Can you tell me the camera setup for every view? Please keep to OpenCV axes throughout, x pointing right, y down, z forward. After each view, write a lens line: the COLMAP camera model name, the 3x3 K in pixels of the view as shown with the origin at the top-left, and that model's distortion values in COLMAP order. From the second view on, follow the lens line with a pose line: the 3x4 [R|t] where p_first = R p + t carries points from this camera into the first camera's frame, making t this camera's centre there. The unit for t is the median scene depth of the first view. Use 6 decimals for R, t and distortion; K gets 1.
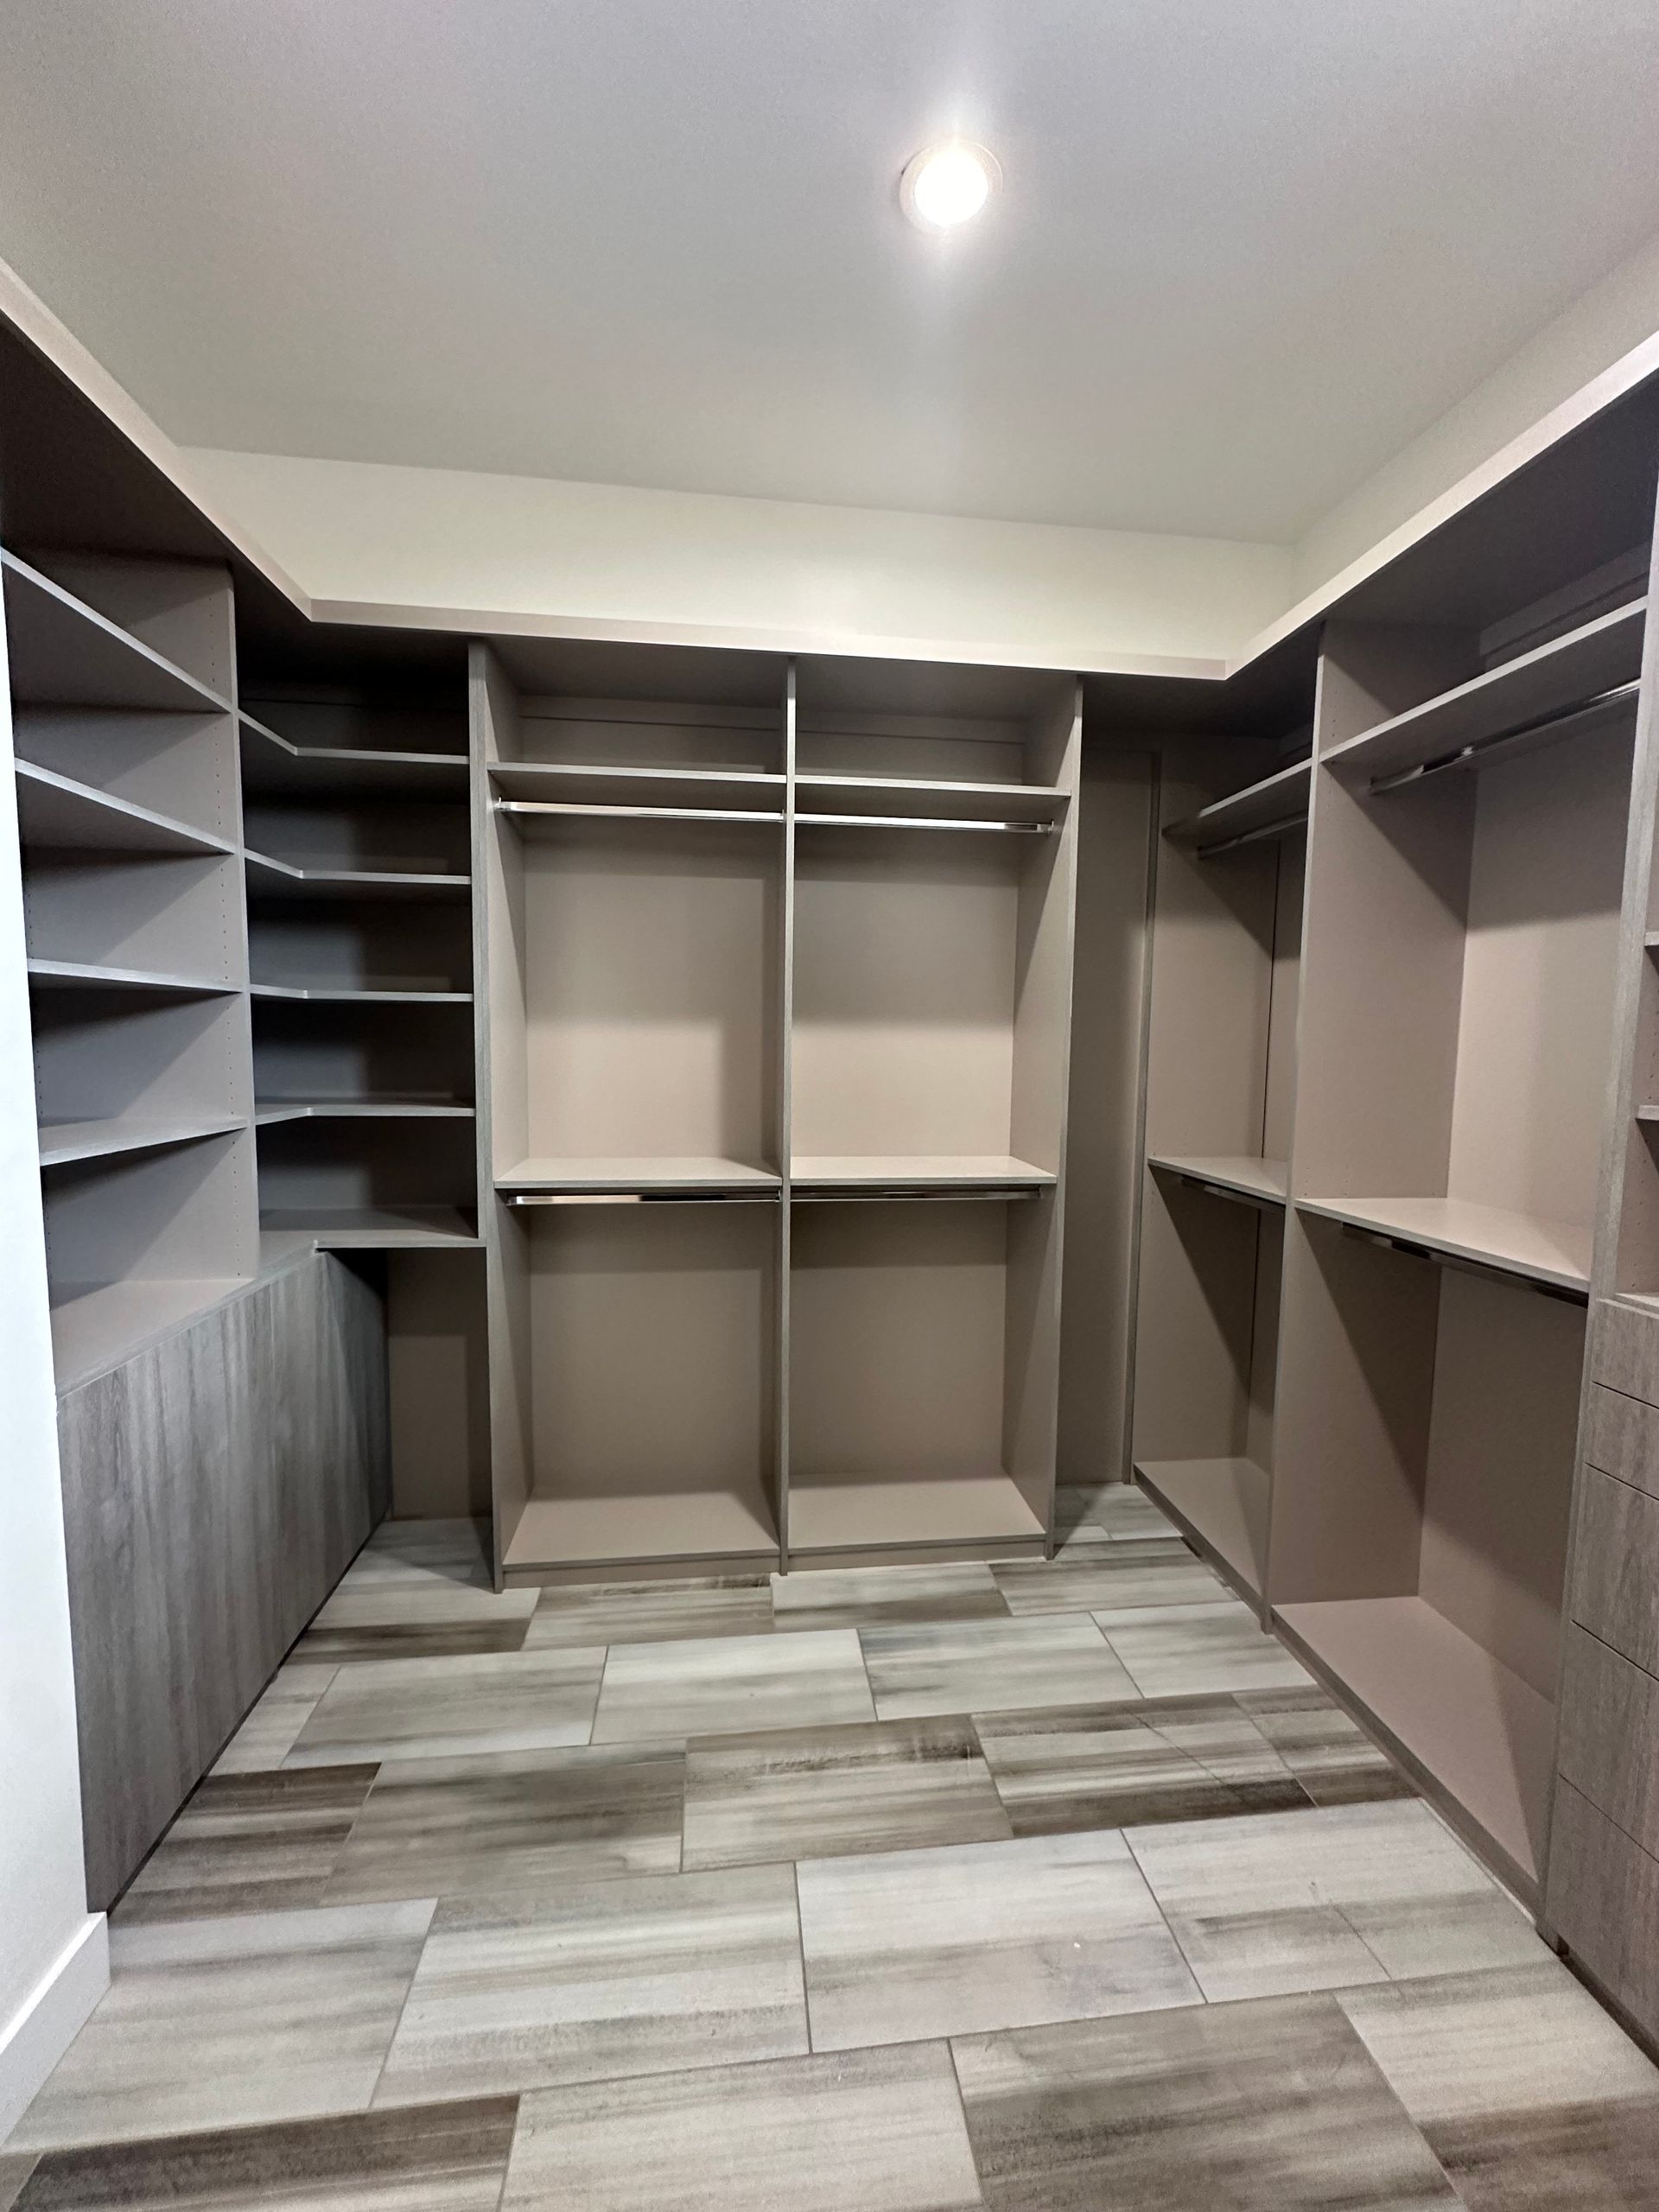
lens RADIAL K [[884.9, 0, 828.4], [0, 884.9, 1106.9], [0, 0, 1]] dist [-0.000573, 0.000774]
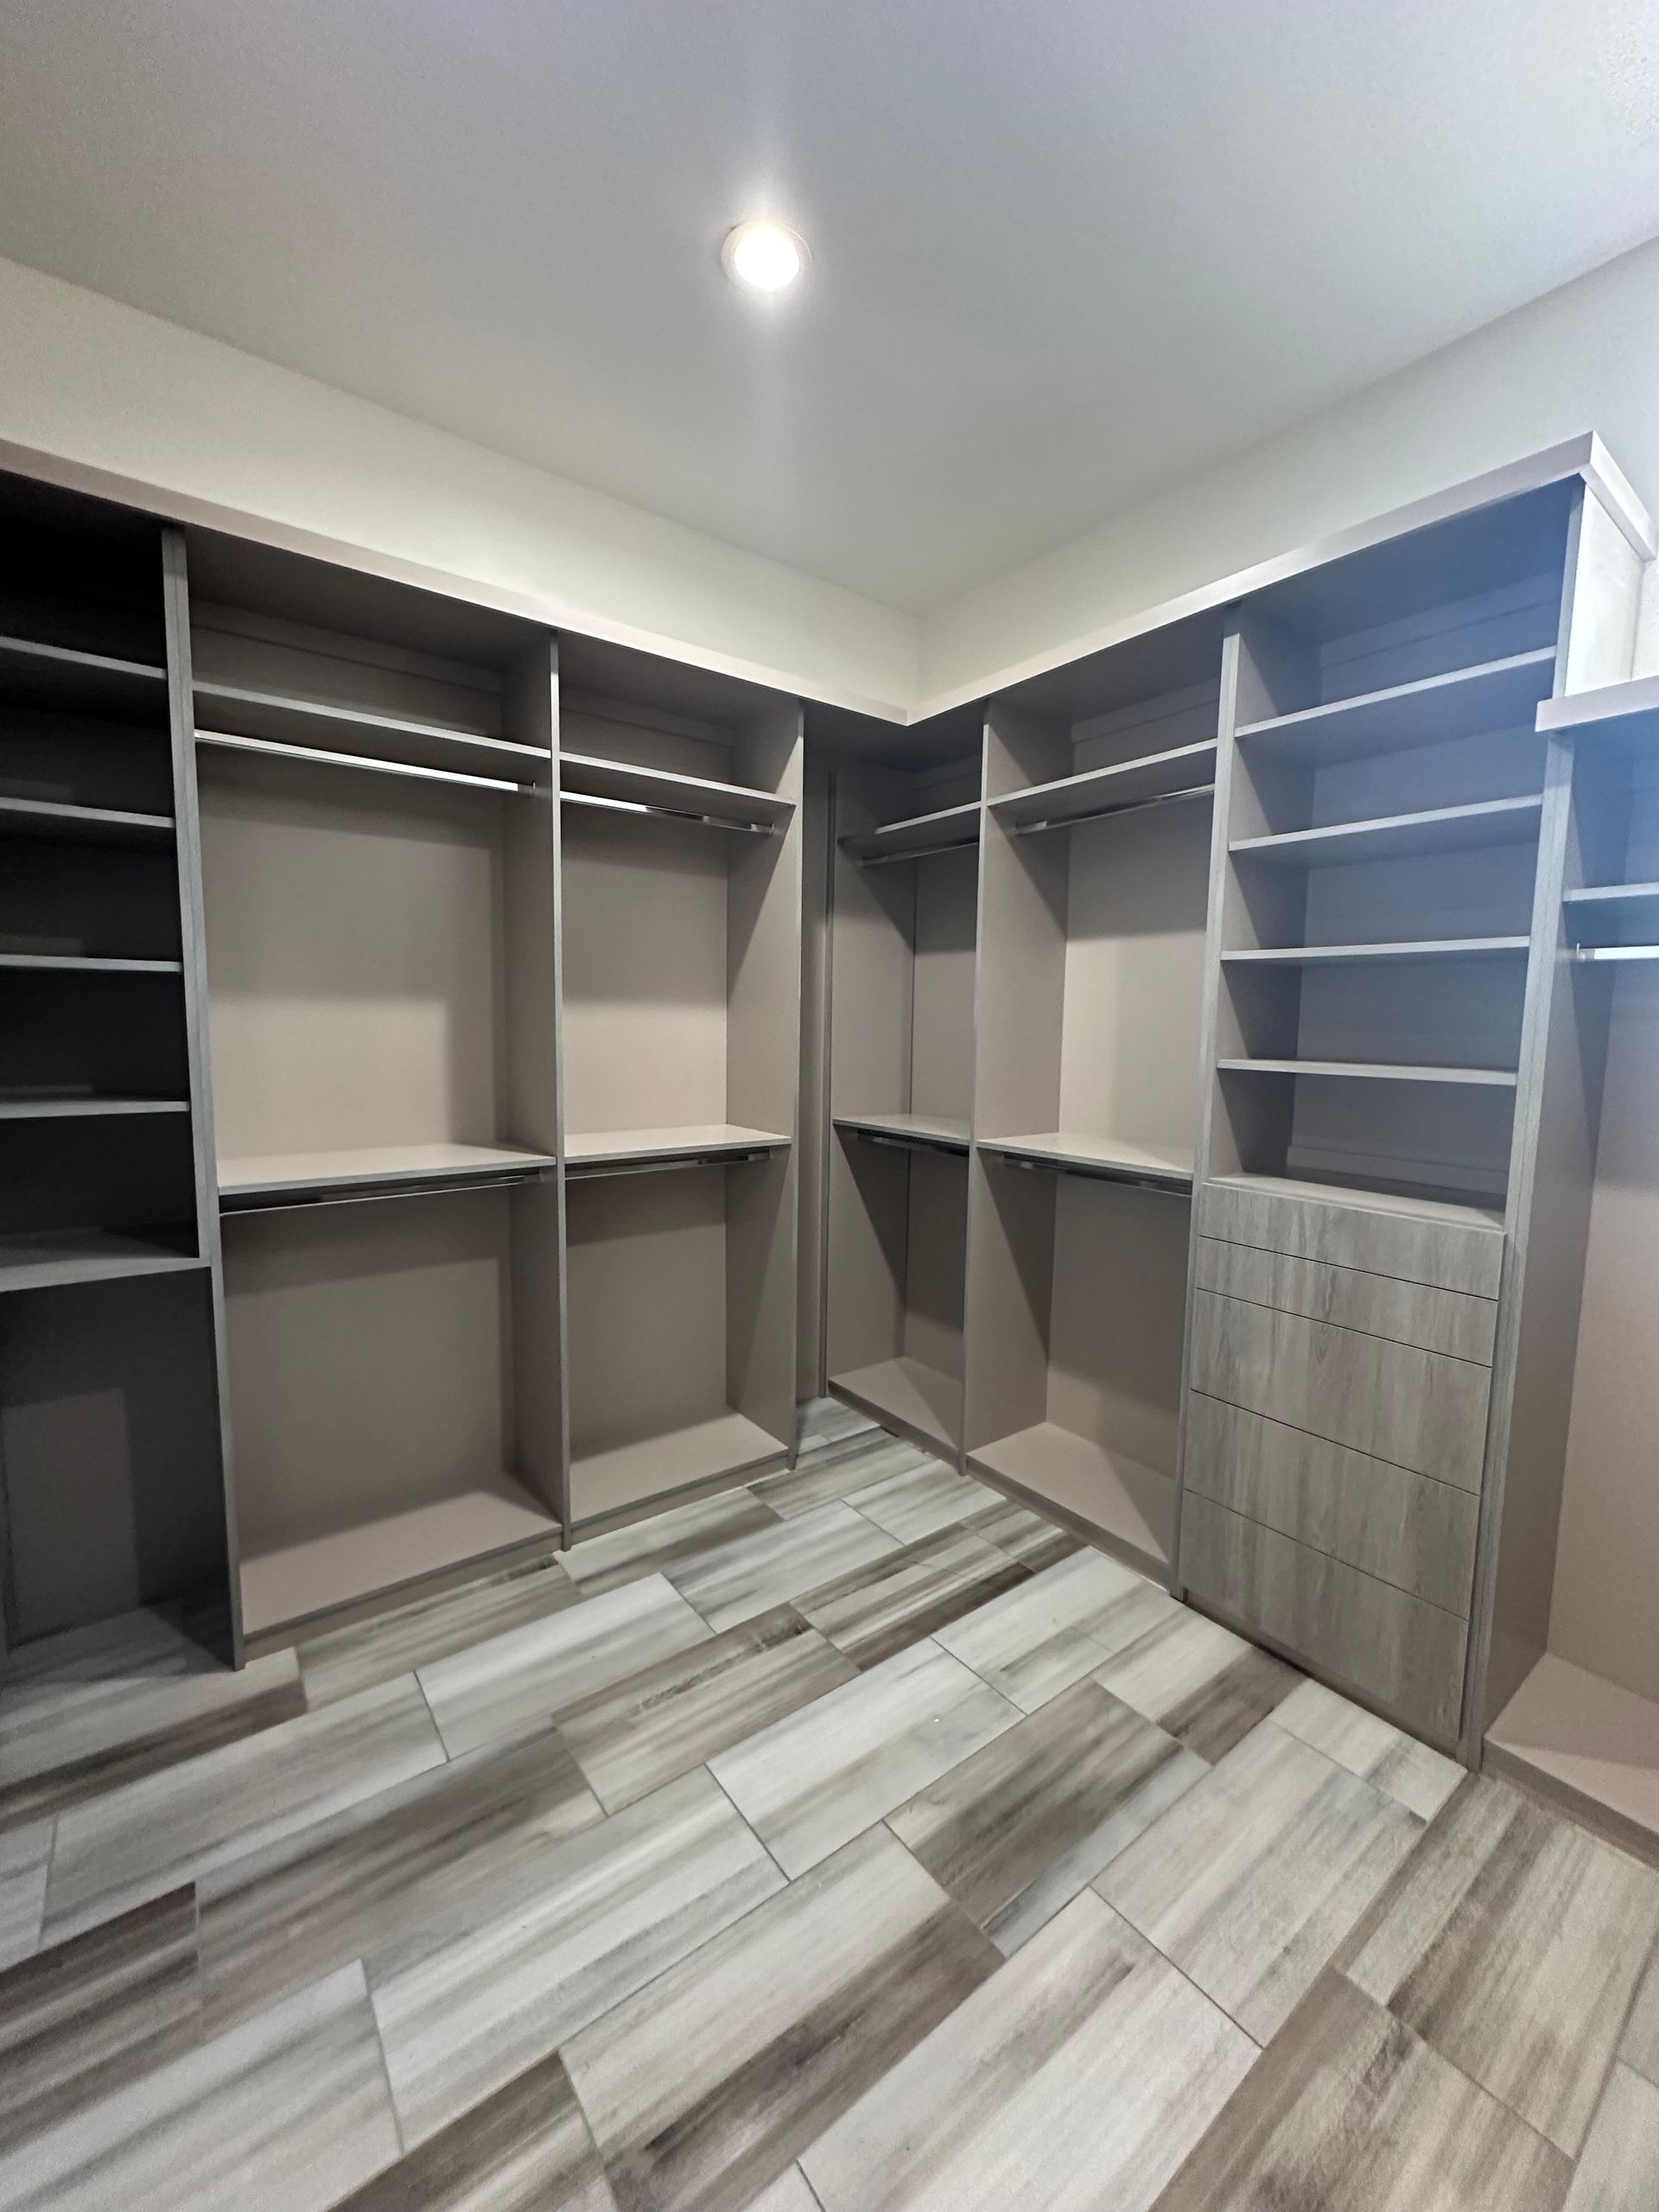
lens RADIAL K [[884.9, 0, 831.2], [0, 884.9, 1107.6], [0, 0, 1]] dist [-0.000573, 0.000774]
pose [[0.861881, -0.051310, 0.504508, -0.323896], [0.038223, 0.998611, 0.036263, 0.000200], [-0.505668, -0.011971, 0.862645, -0.019004]]
